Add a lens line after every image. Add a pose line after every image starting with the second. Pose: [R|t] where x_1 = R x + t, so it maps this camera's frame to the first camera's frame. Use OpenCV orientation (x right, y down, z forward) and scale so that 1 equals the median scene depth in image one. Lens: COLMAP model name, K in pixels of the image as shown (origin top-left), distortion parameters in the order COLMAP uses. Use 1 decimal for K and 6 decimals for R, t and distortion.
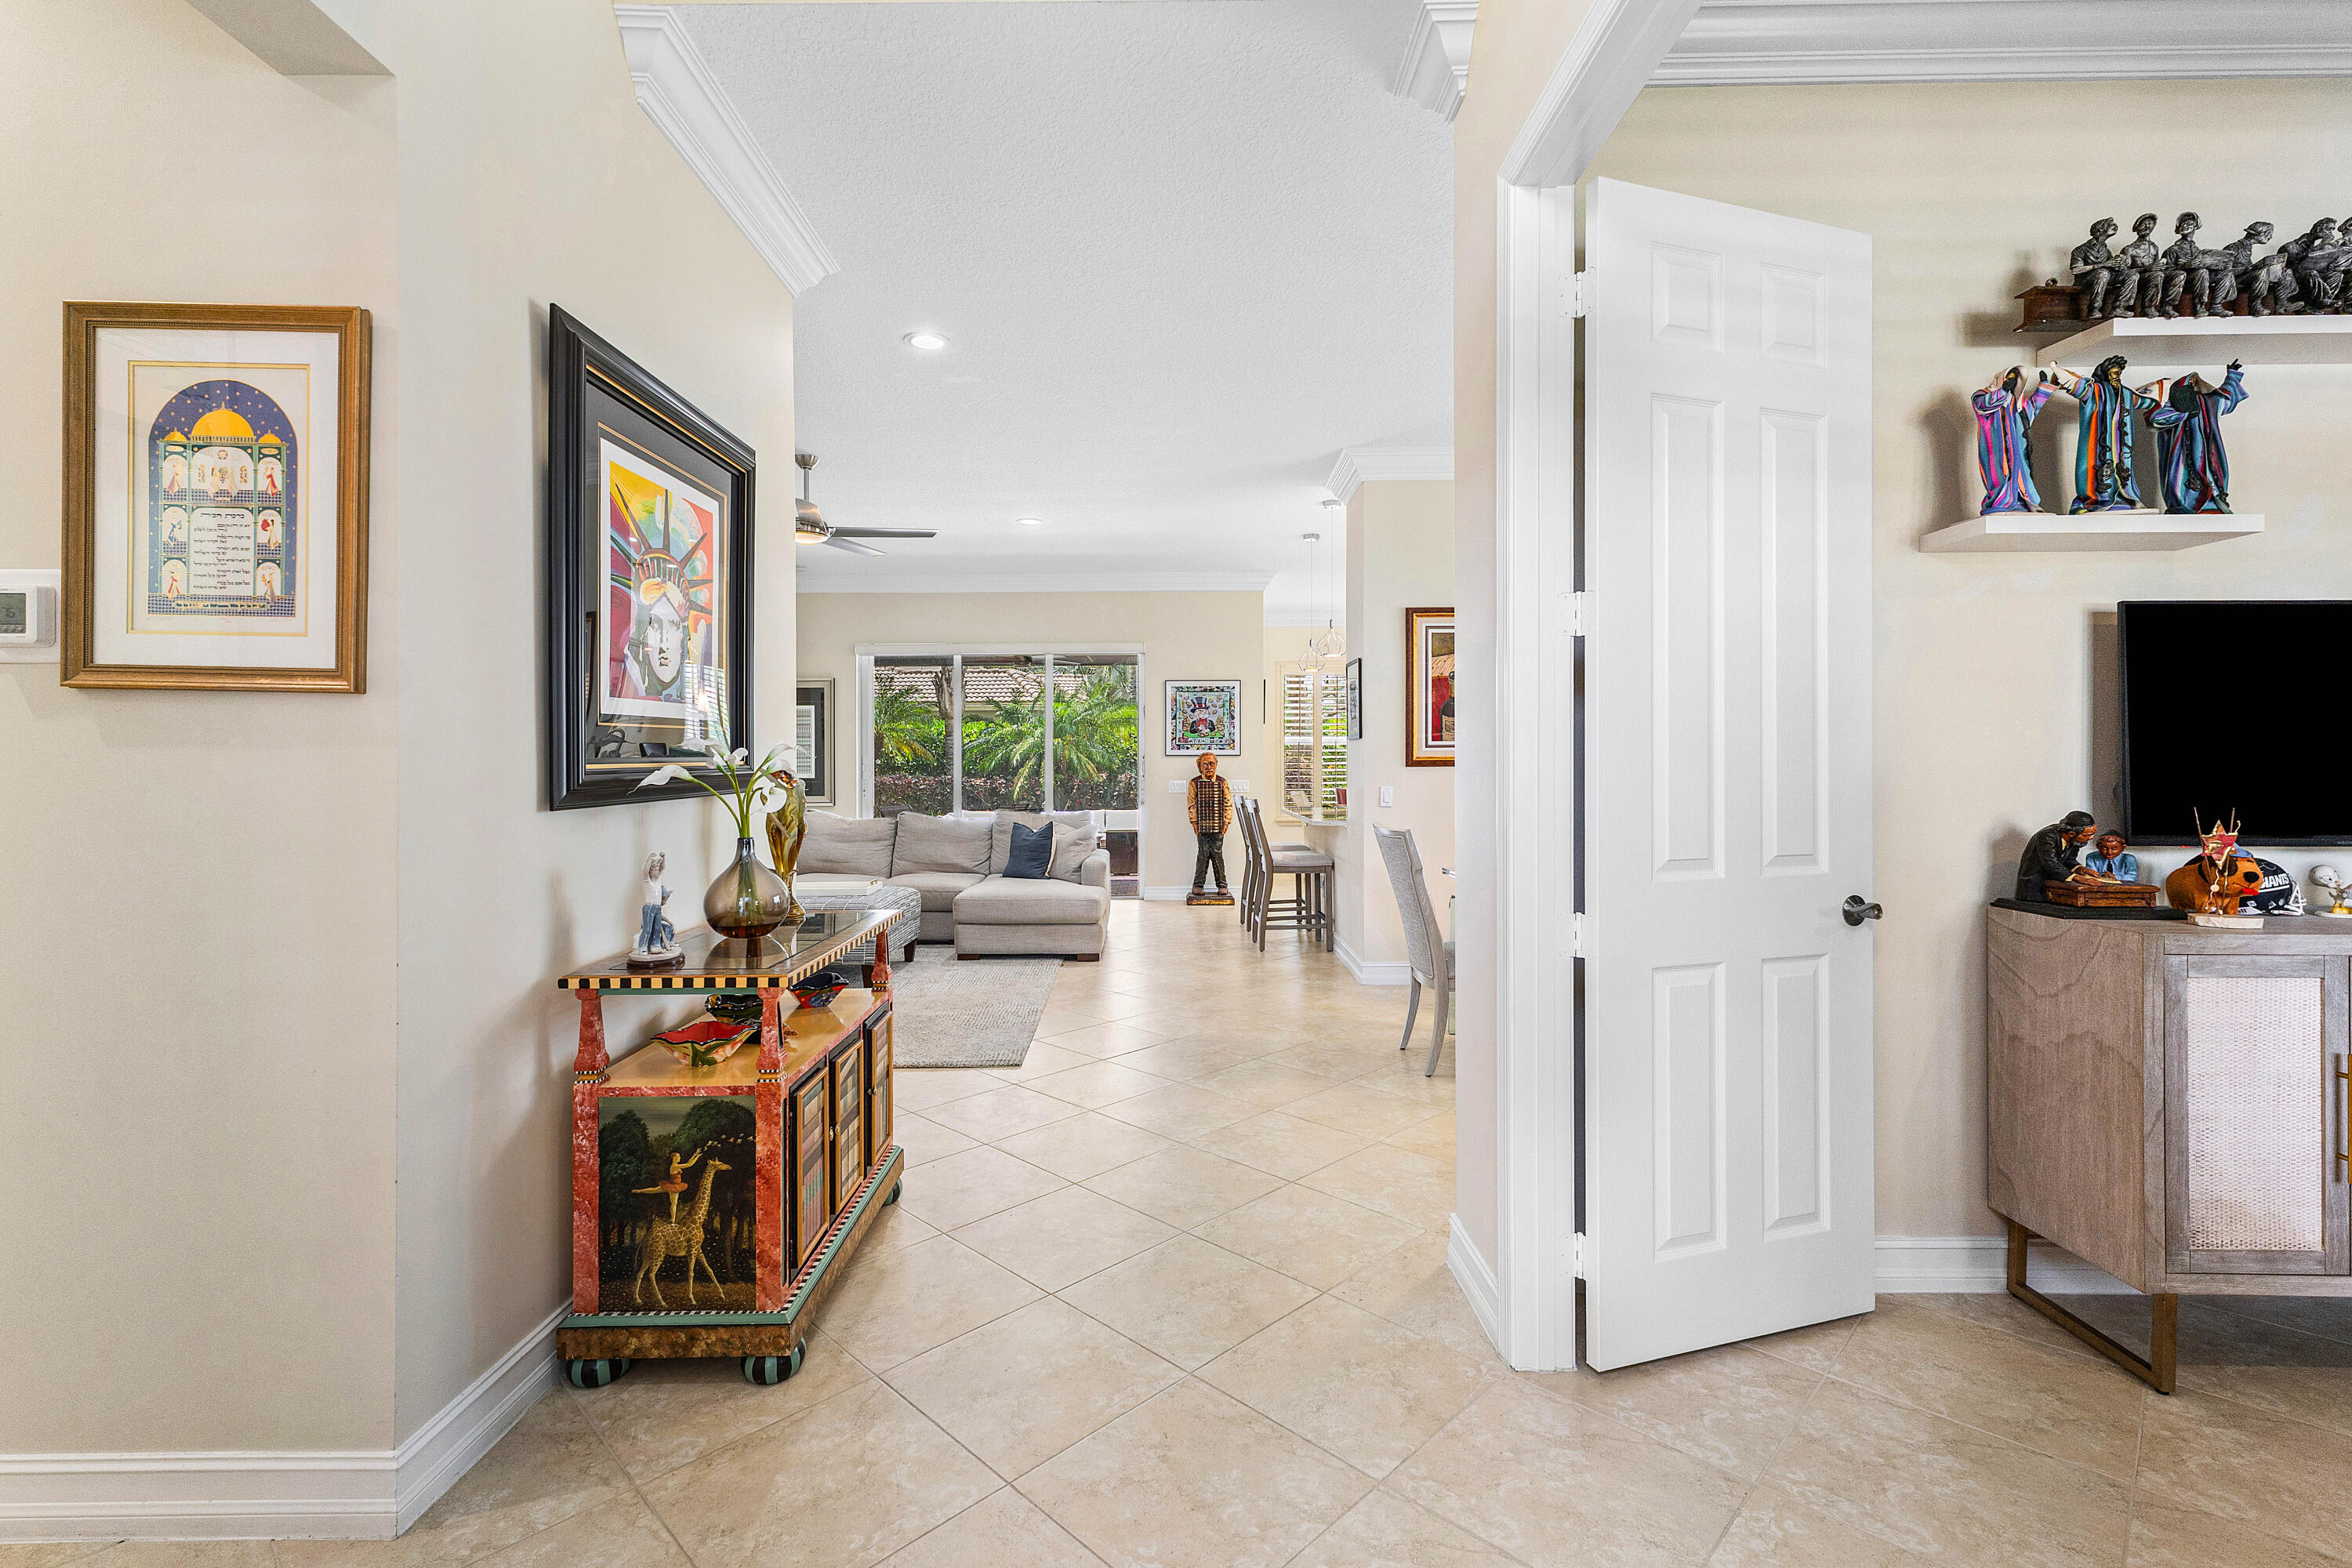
lens RADIAL K [[1051.5, 0, 1163.1], [0, 1051.5, 757.7], [0, 0, 1]] dist [0.000096, 0.000007]
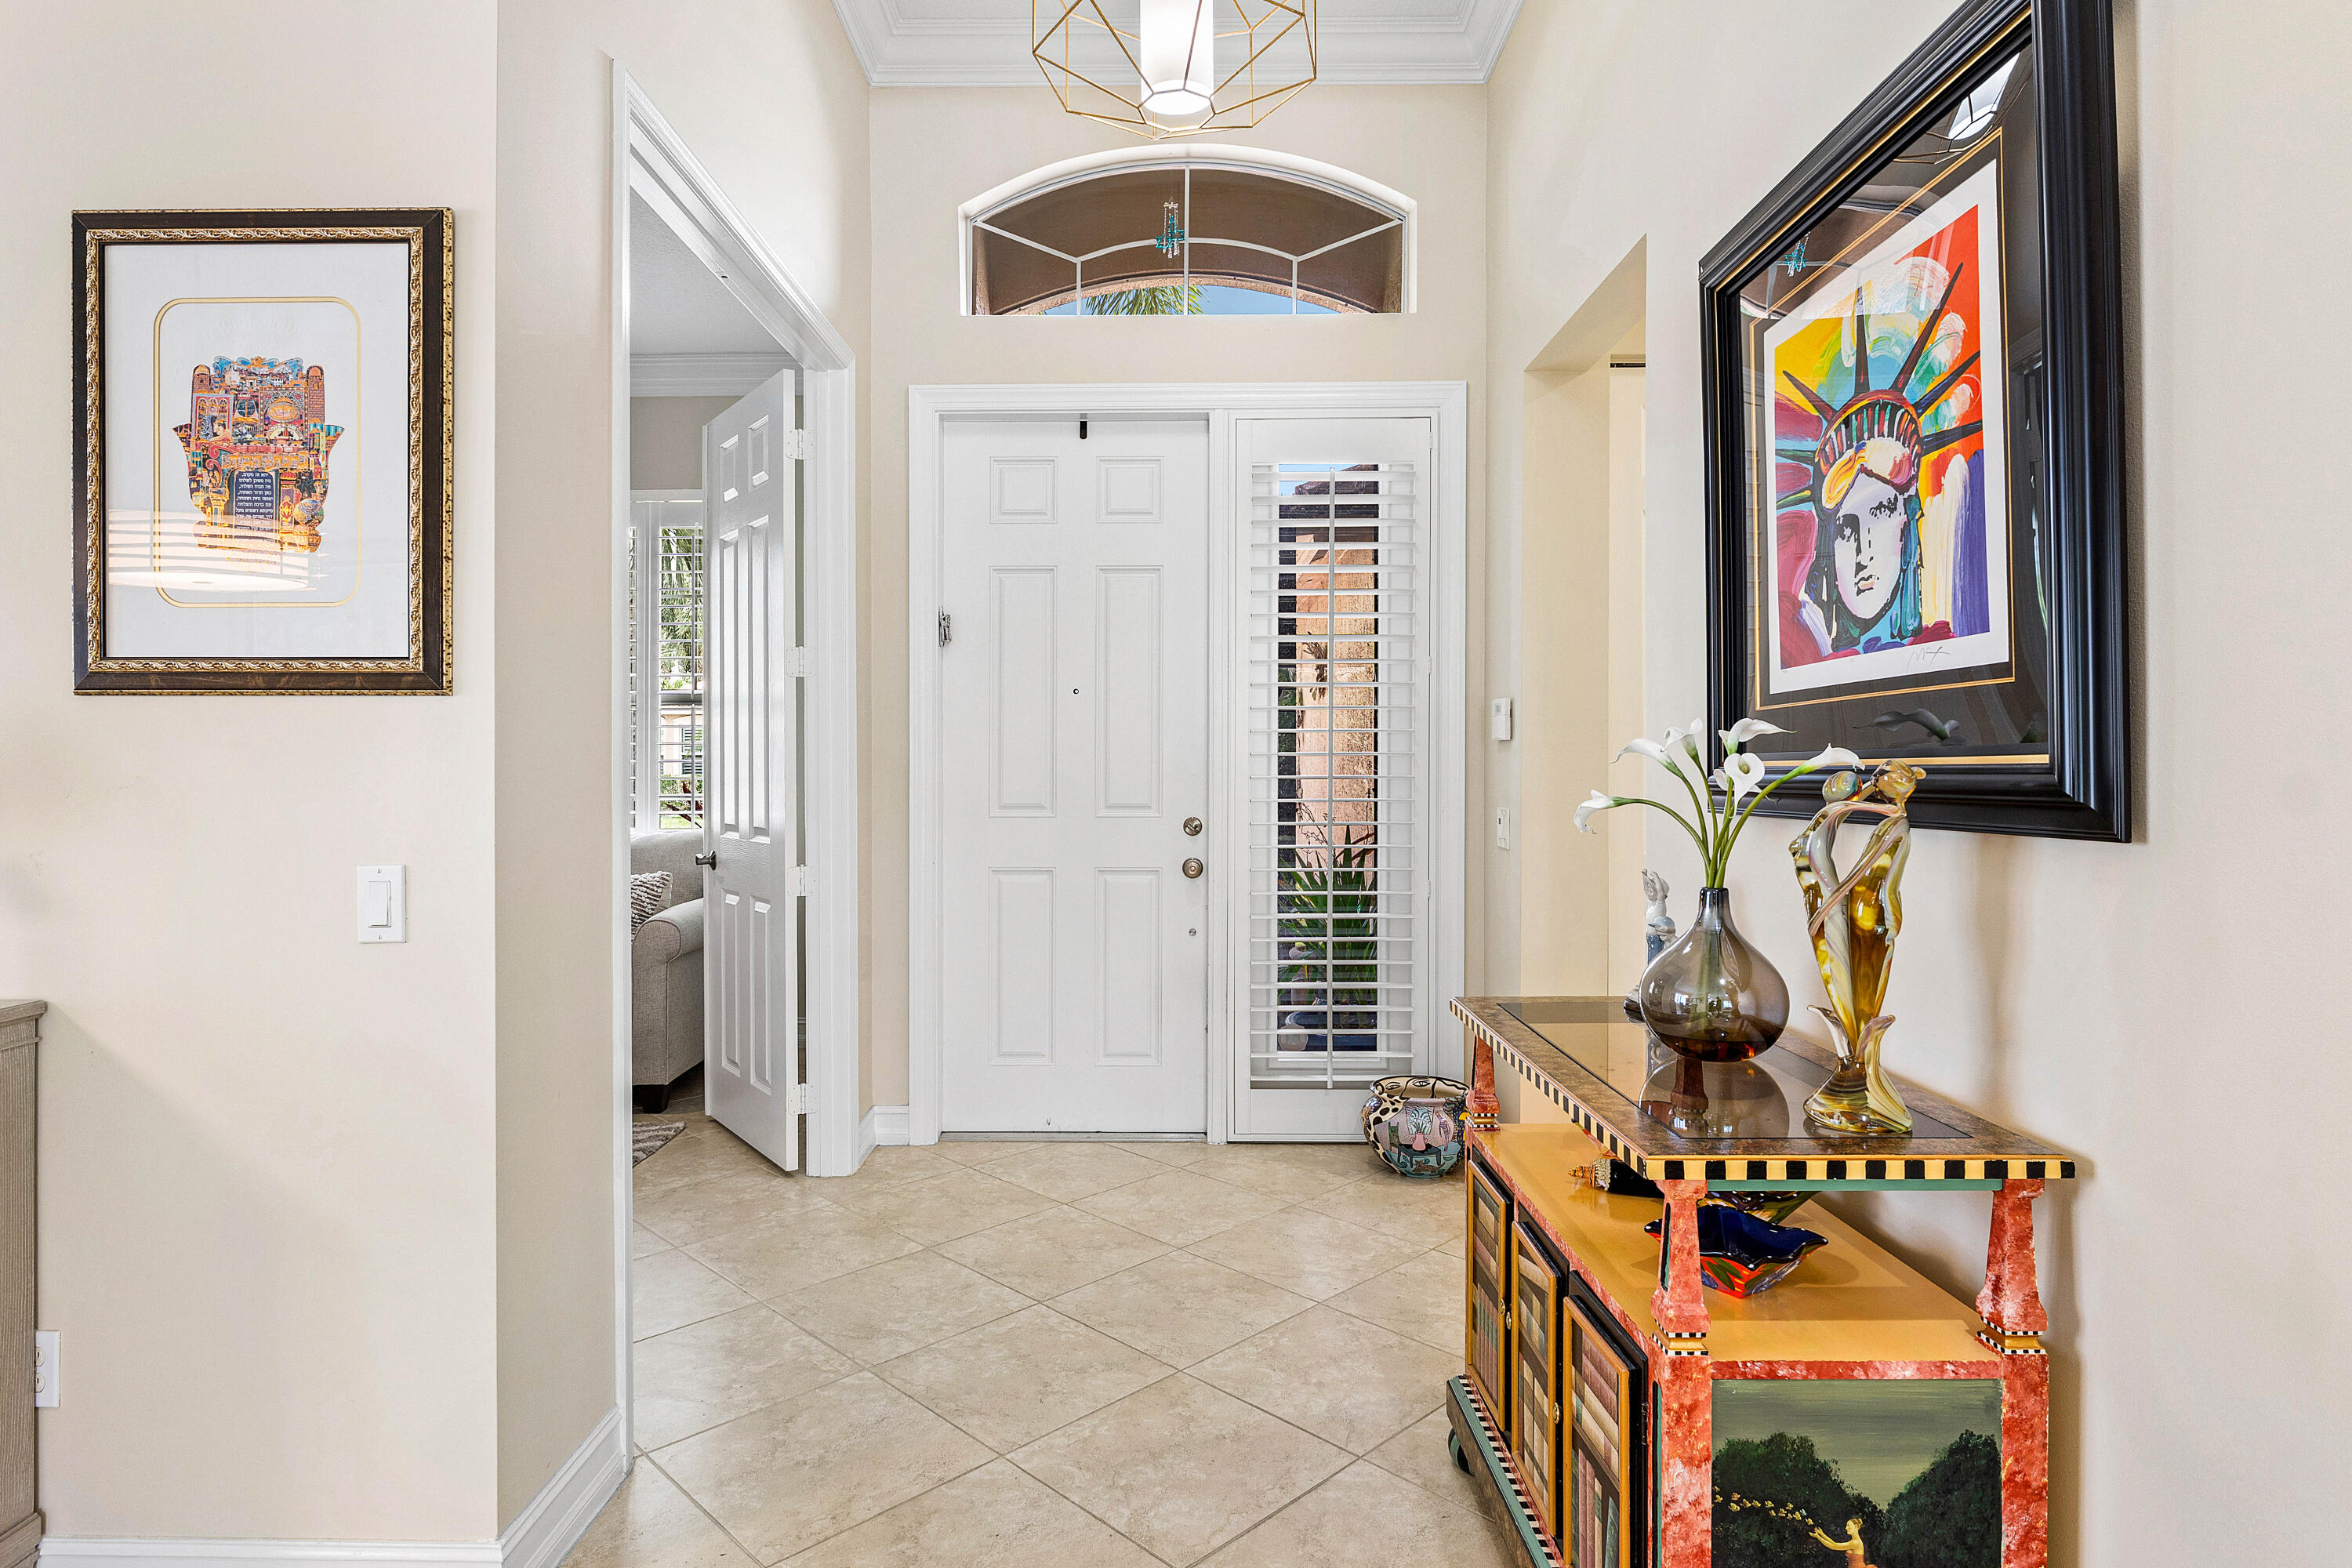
lens RADIAL K [[1249.8, 0, 1171.3], [0, 1249.8, 768.4], [0, 0, 1]] dist [-0.001670, -0.000403]
pose [[-0.999986, 0.003323, -0.004020, -0.025905], [0.003317, 0.999993, 0.001451, 0.001982], [0.004025, 0.001437, -0.999991, 0.467492]]
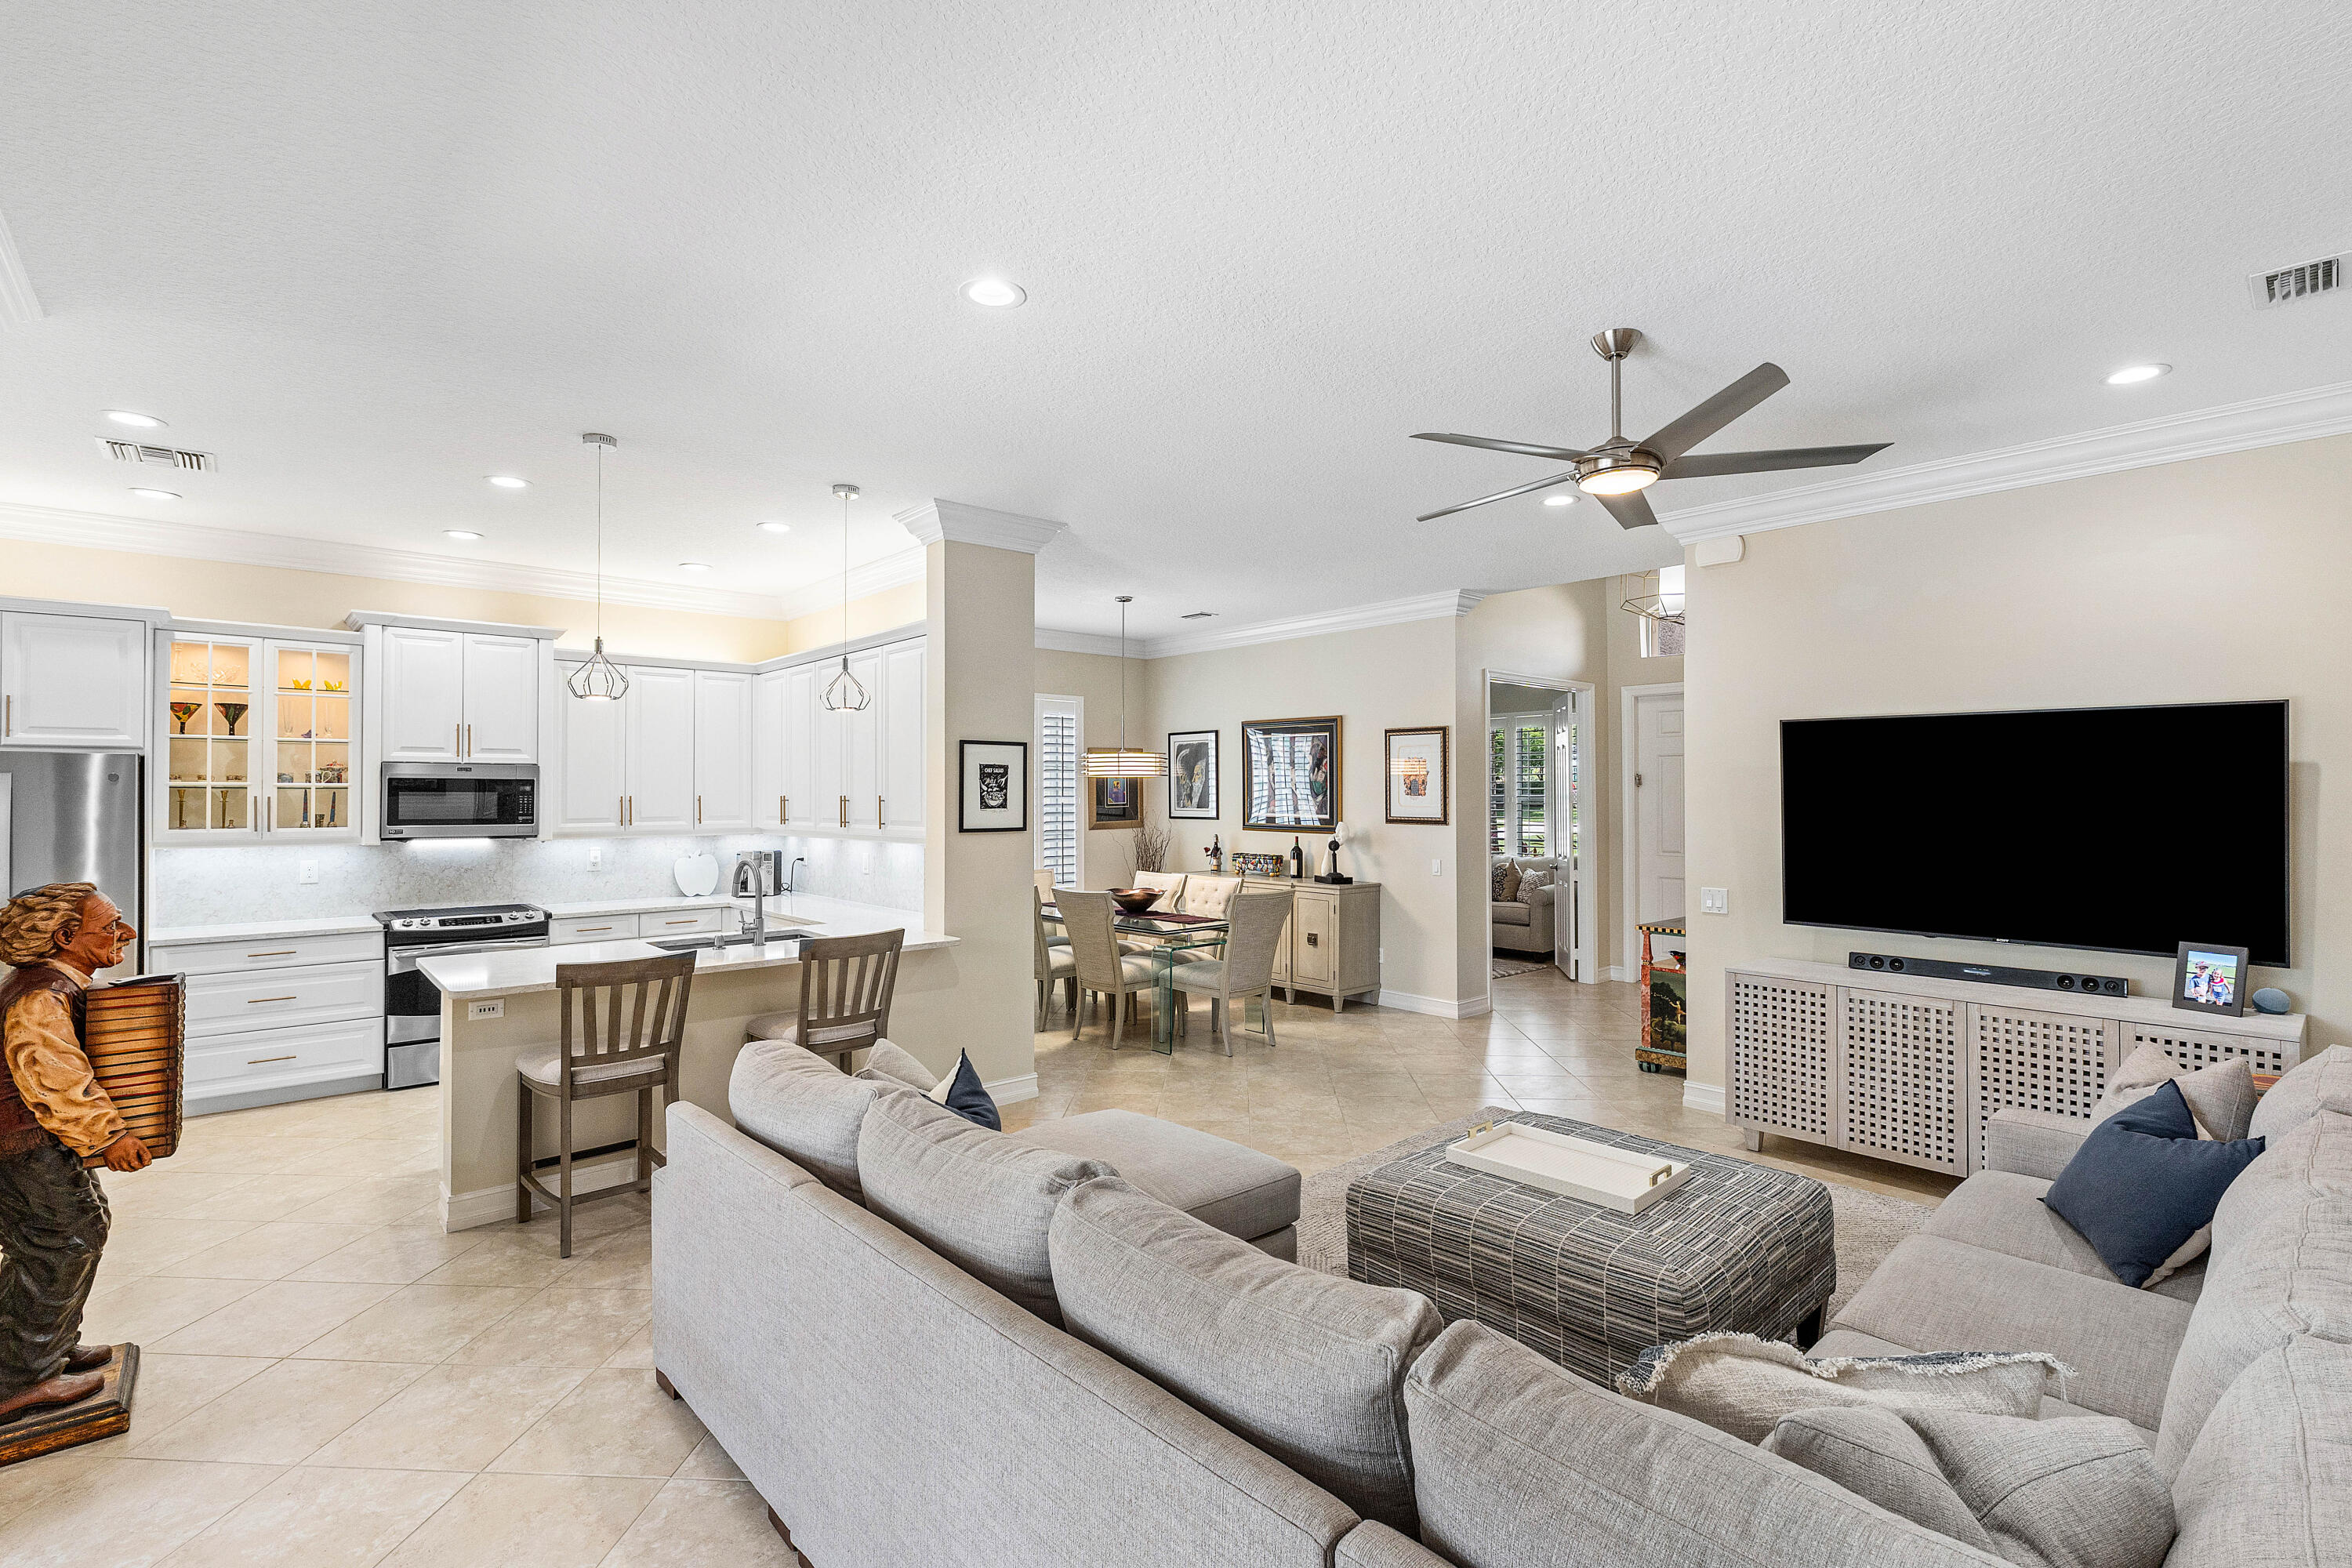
lens RADIAL K [[1068.4, 0, 1186.0], [0, 1068.4, 775.6], [0, 0, 1]] dist [-0.004036, -0.000623]
pose [[-0.670336, 0.018762, 0.741820, -0.379446], [0.001038, 0.999703, -0.024346, -0.027741], [-0.742057, -0.015550, -0.670157, 0.958521]]
